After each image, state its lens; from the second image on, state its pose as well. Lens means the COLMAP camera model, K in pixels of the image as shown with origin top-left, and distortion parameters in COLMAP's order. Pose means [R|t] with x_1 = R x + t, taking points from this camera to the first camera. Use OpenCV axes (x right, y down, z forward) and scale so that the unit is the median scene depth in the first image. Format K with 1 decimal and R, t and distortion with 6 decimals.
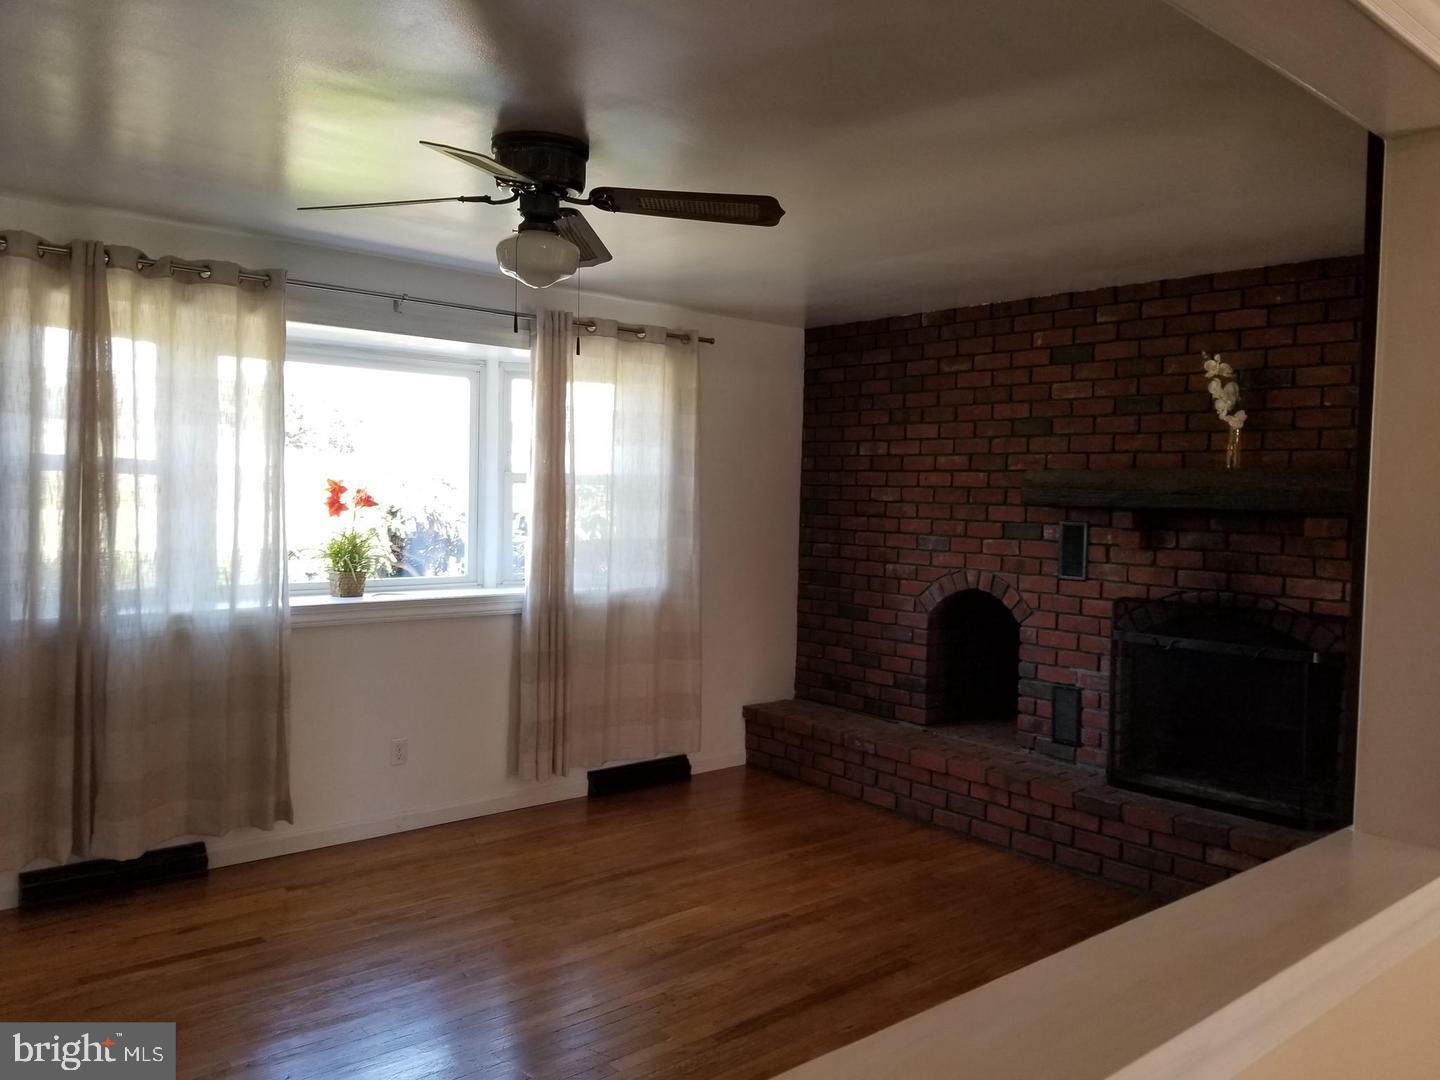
lens RADIAL K [[1129.5, 0, 720.0], [0, 1129.5, 540.0], [0, 0, 1]] dist [0.117331, -0.140023]
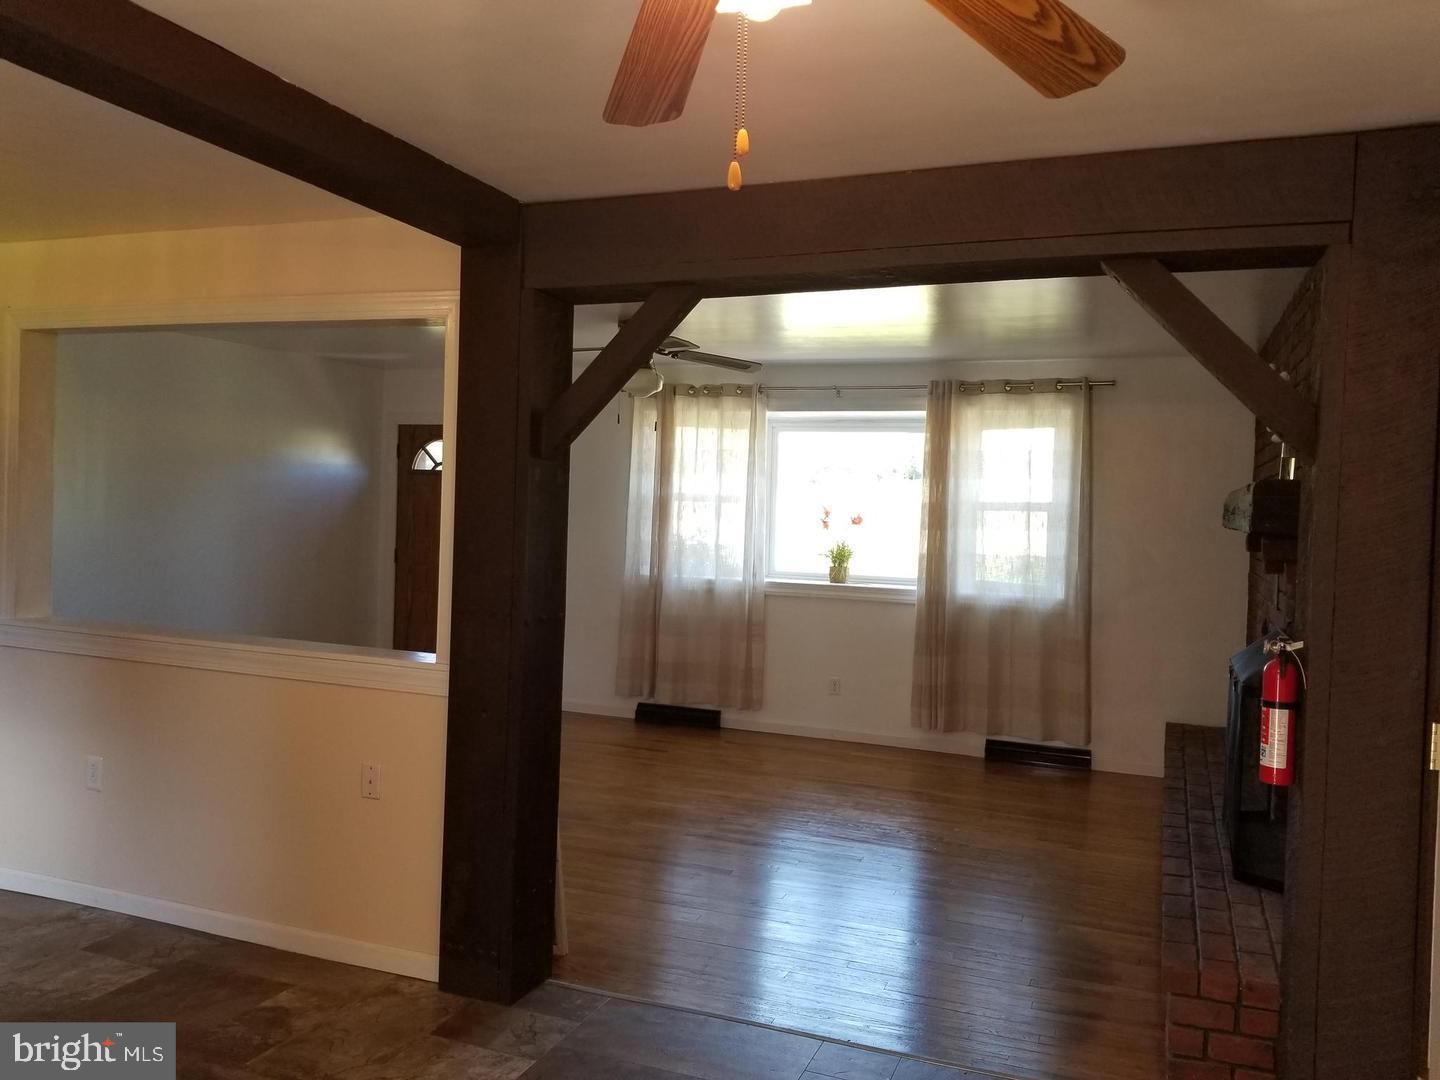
lens RADIAL K [[1129.5, 0, 720.0], [0, 1129.5, 540.0], [0, 0, 1]] dist [0.117331, -0.140023]
pose [[0.459222, 0.019273, -0.888112, 0.899703], [-0.057158, 0.998334, -0.007890, 0.012395], [0.886481, 0.054386, 0.459559, 0.157087]]
